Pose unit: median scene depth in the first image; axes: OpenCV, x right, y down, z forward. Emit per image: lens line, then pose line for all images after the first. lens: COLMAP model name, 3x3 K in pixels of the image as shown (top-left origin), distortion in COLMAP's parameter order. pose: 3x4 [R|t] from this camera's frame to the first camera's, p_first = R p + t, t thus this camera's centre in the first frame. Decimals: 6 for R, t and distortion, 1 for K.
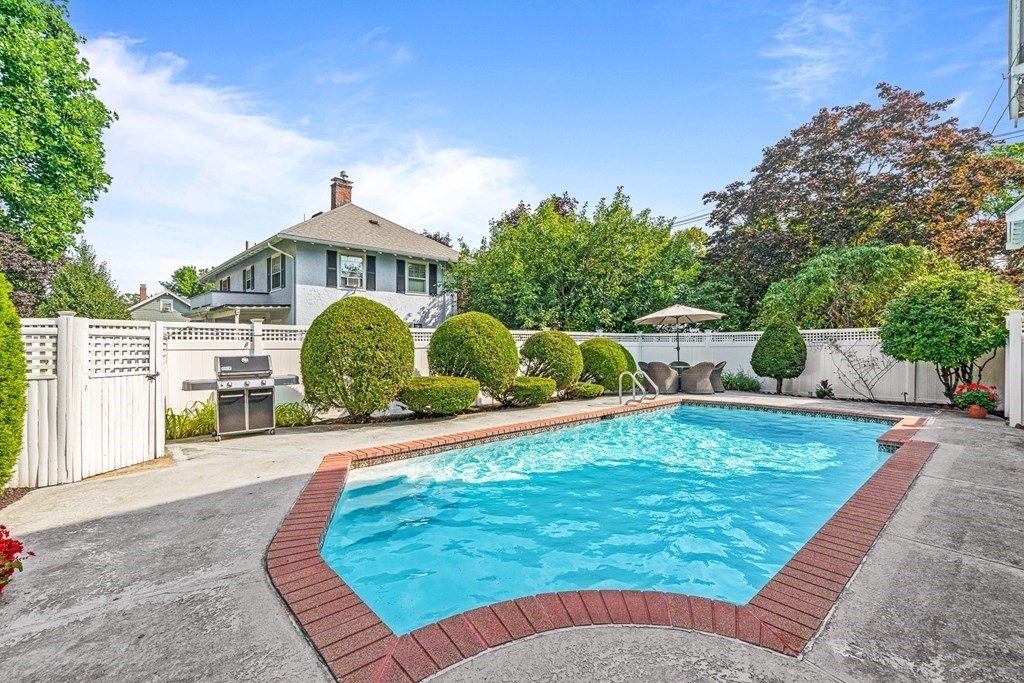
lens RADIAL K [[462.9, 0, 517.5], [0, 462.9, 341.3], [0, 0, 1]] dist [-0.000206, 0.000045]
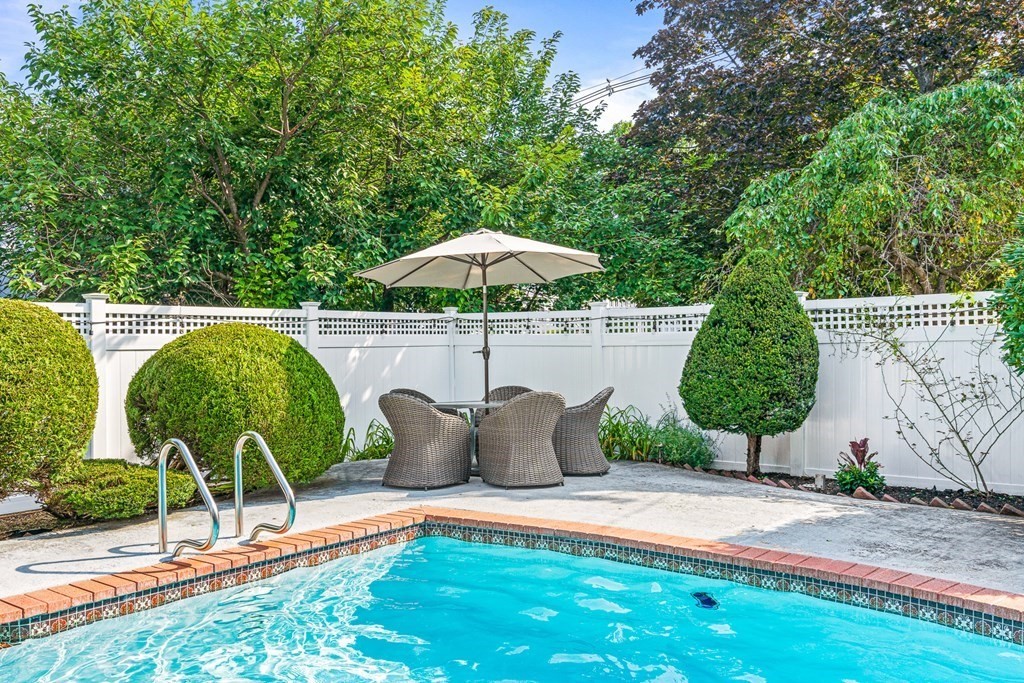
lens RADIAL K [[863.2, 0, 512.9], [0, 863.2, 338.7], [0, 0, 1]] dist [-0.005856, 0.002502]
pose [[0.991571, -0.005498, 0.129445, 0.293438], [0.004922, 0.999977, 0.004770, 0.001788], [-0.129469, -0.004093, 0.991575, 0.354189]]
